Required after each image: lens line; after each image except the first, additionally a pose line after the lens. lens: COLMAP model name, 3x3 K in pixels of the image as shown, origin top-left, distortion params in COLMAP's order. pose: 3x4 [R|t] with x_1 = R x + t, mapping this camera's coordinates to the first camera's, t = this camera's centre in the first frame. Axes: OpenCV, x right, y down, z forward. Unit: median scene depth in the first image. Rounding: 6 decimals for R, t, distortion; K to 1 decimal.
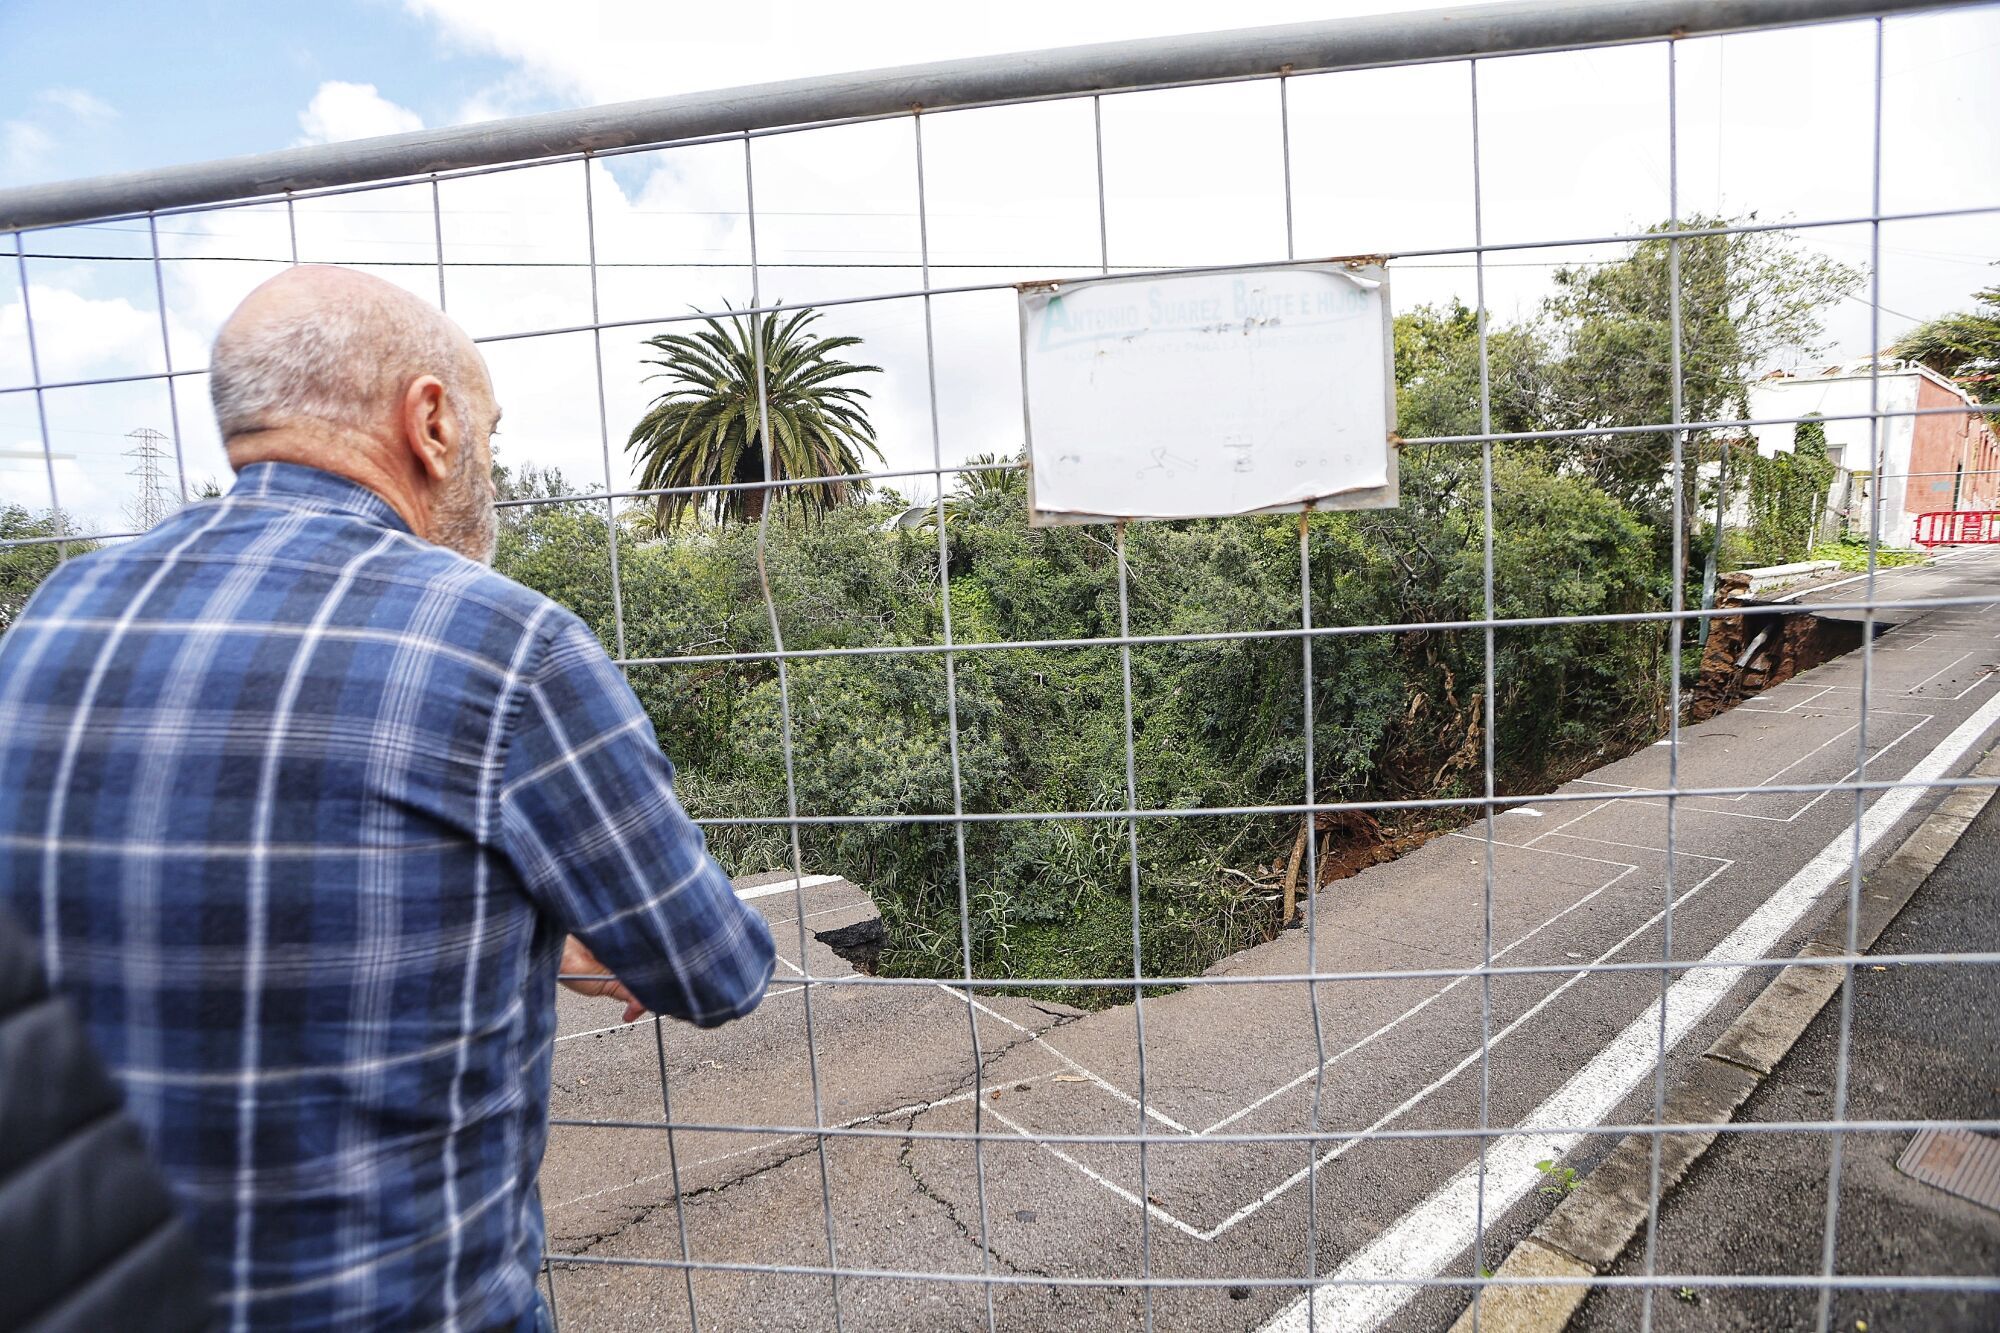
lens RADIAL K [[1006.0, 0, 976.8], [0, 1006.0, 652.6], [0, 0, 1]] dist [-0.078139, 0.038844]
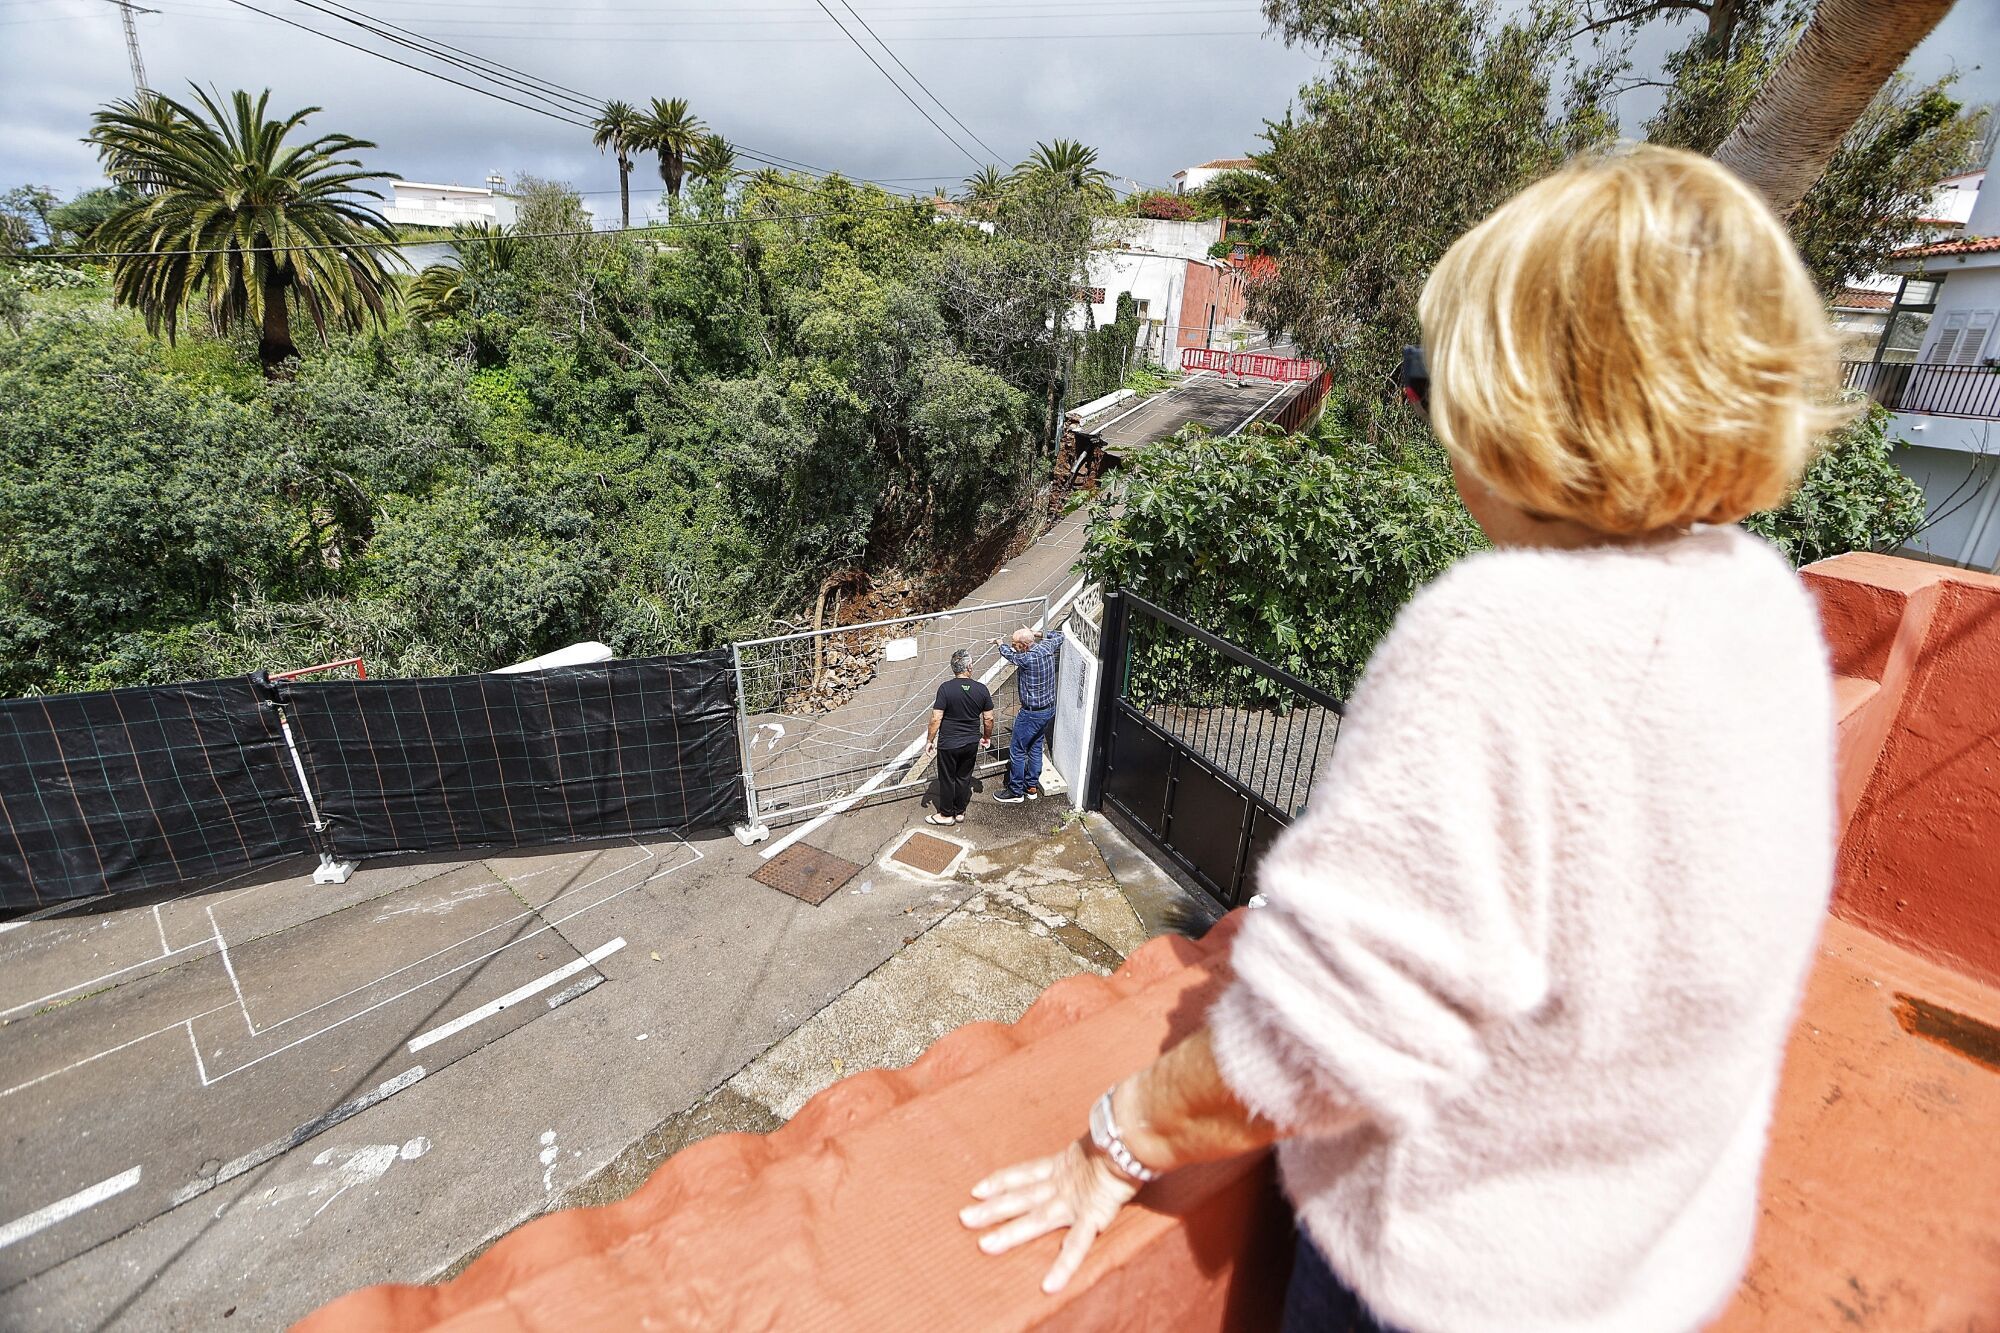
lens RADIAL K [[972.6, 0, 1016.2], [0, 972.6, 656.2], [0, 0, 1]] dist [-0.093661, 0.044931]
pose [[0.852059, -0.145605, 0.502786, -0.167700], [-0.002788, 0.959257, 0.282522, -0.133069], [-0.523438, -0.242128, 0.816938, -0.348878]]
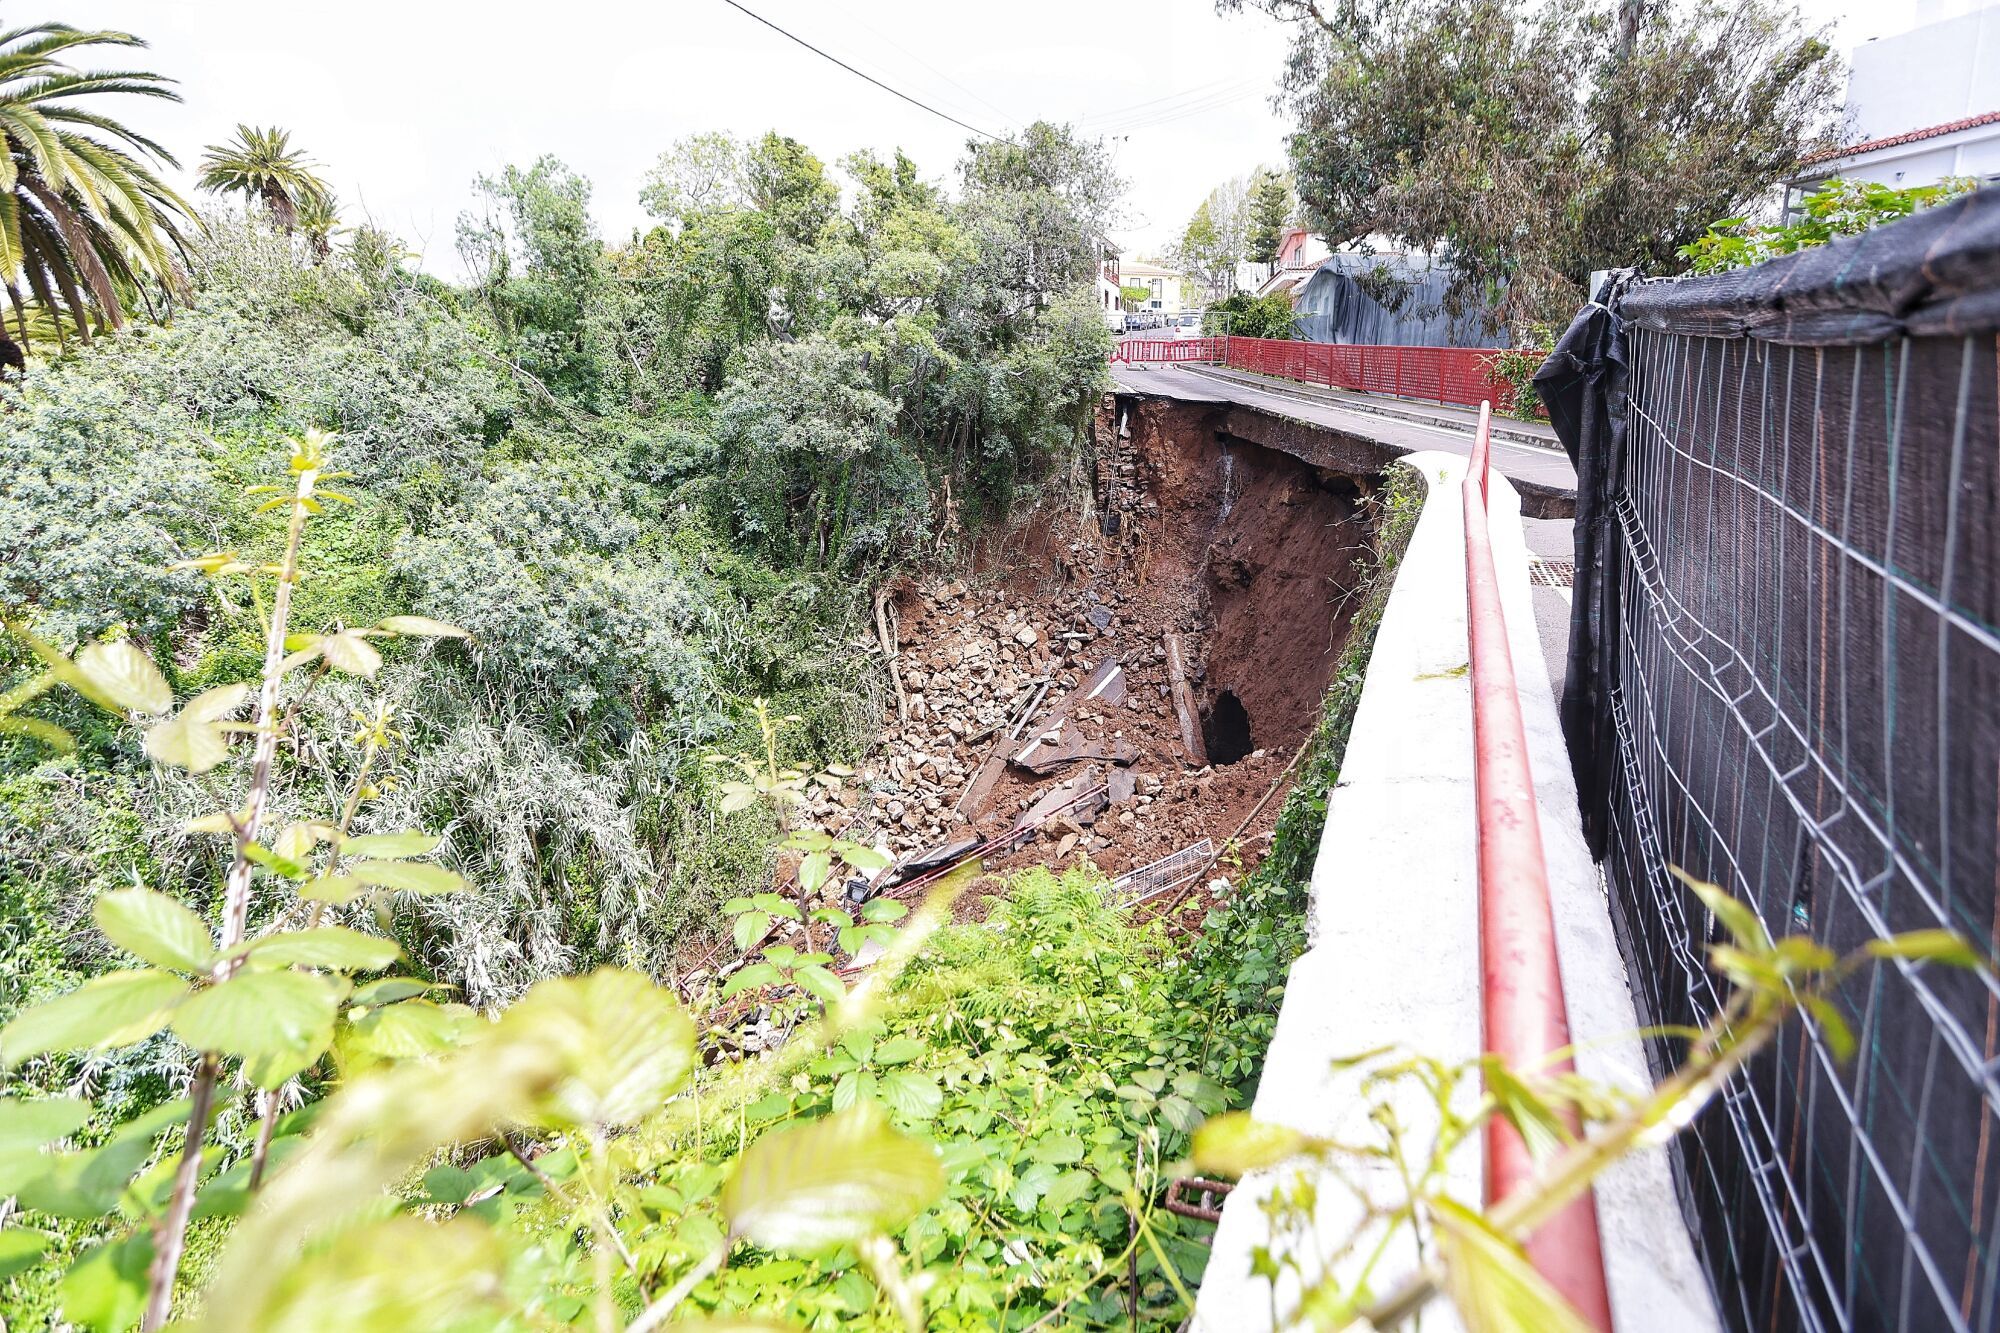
lens RADIAL K [[974.0, 0, 1000.0], [0, 974.0, 666.5], [0, 0, 1]] dist [-0.100855, 0.055437]
pose [[0.580060, -0.239898, 0.778447, -0.545046], [0.098193, 0.969274, 0.225537, 0.004825], [-0.808634, -0.054387, 0.585793, 0.196466]]
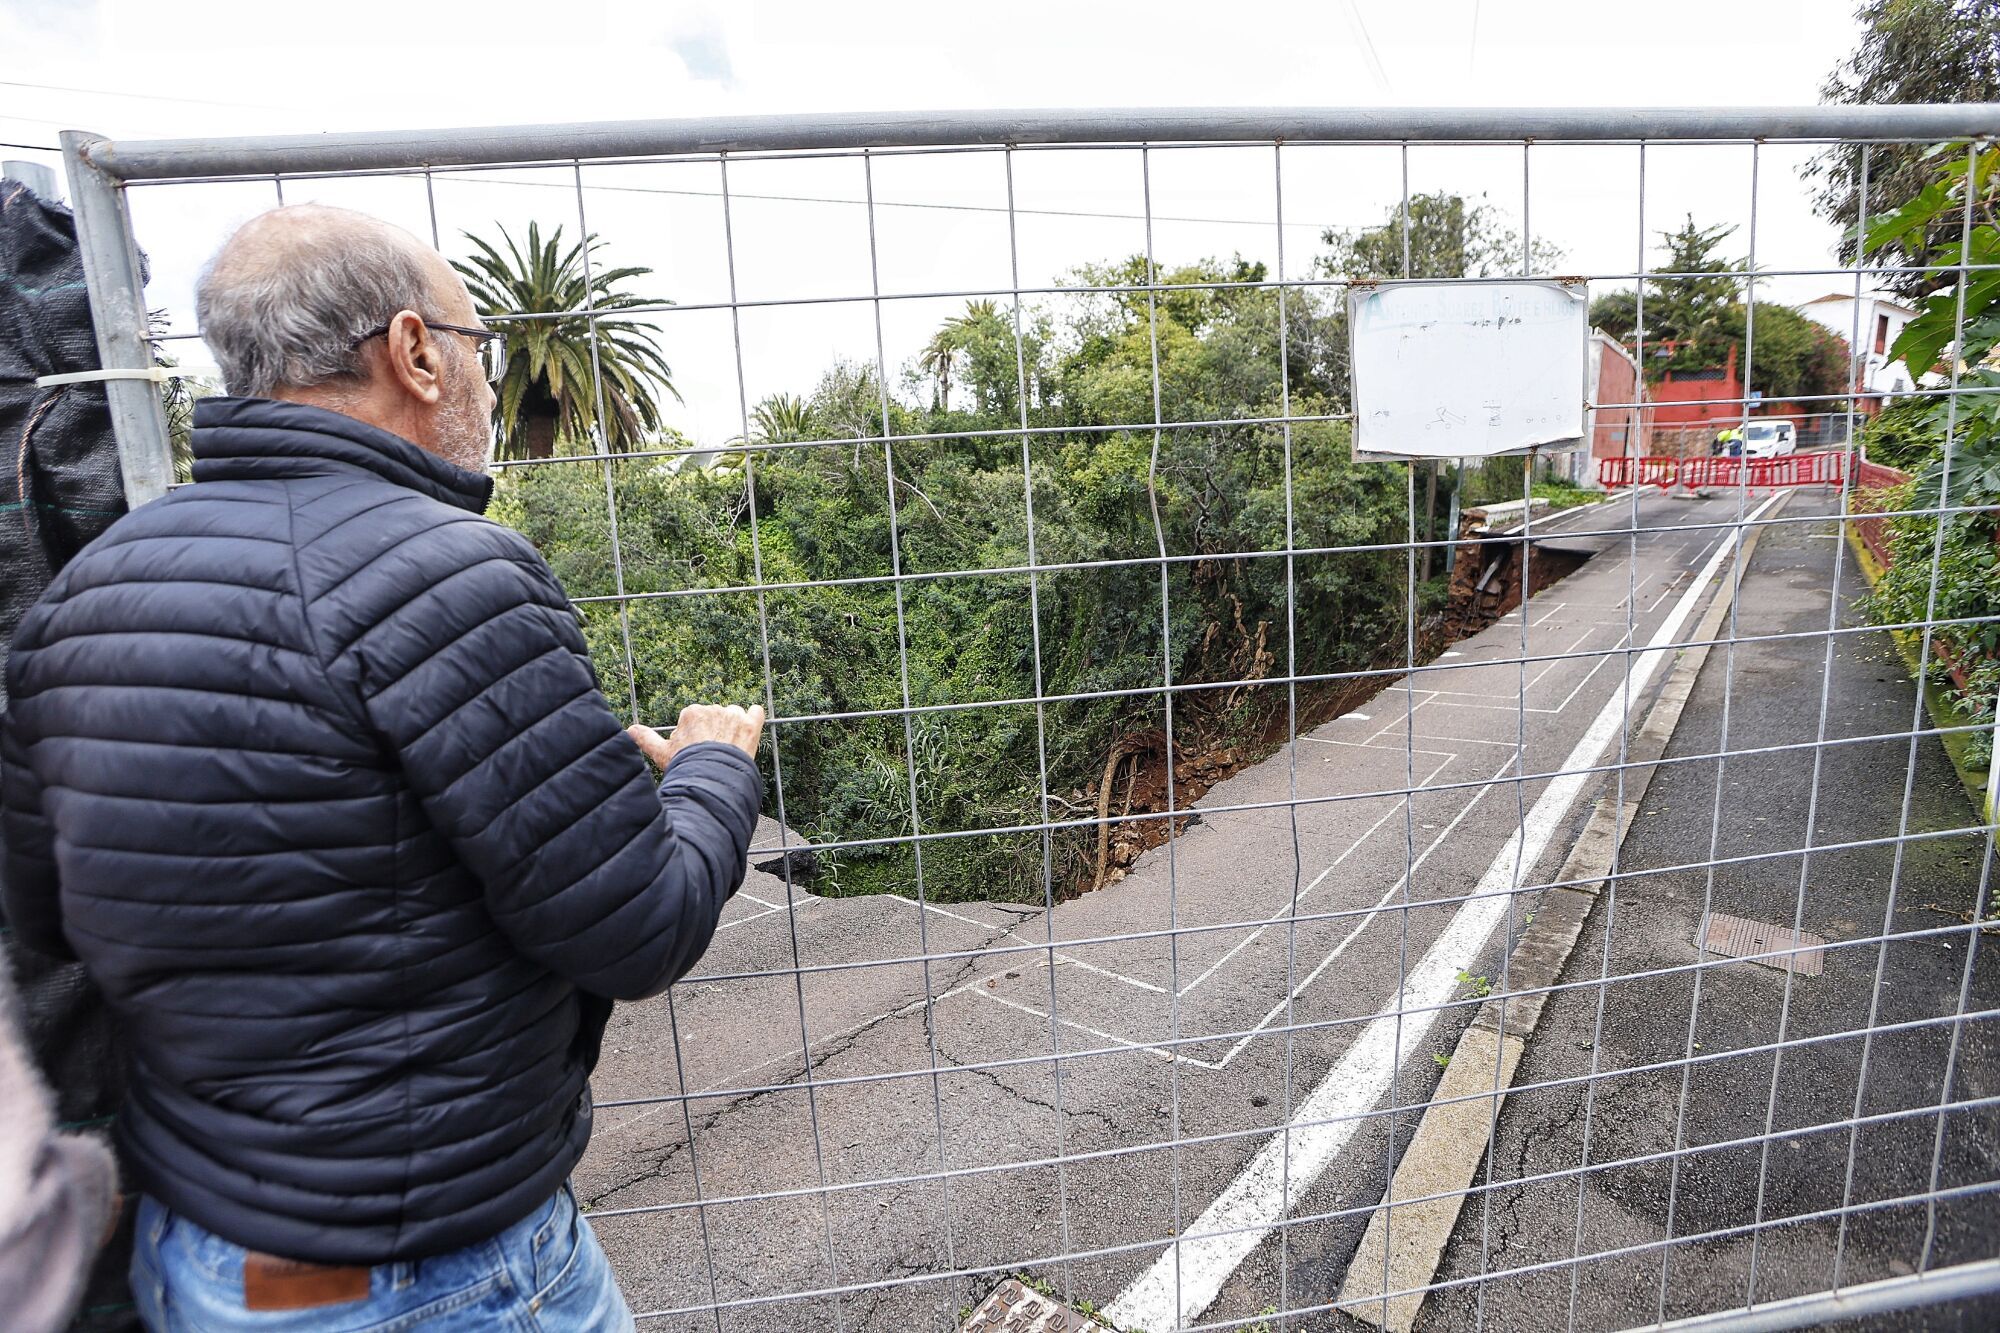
lens RADIAL K [[1005.4, 0, 996.7], [0, 1005.4, 643.6], [0, 0, 1]] dist [-0.083245, 0.040520]
pose [[0.973746, -0.036389, 0.224710, -0.030657], [0.025296, 0.998324, 0.052051, 0.001606], [-0.226227, -0.045001, 0.973035, -0.009099]]
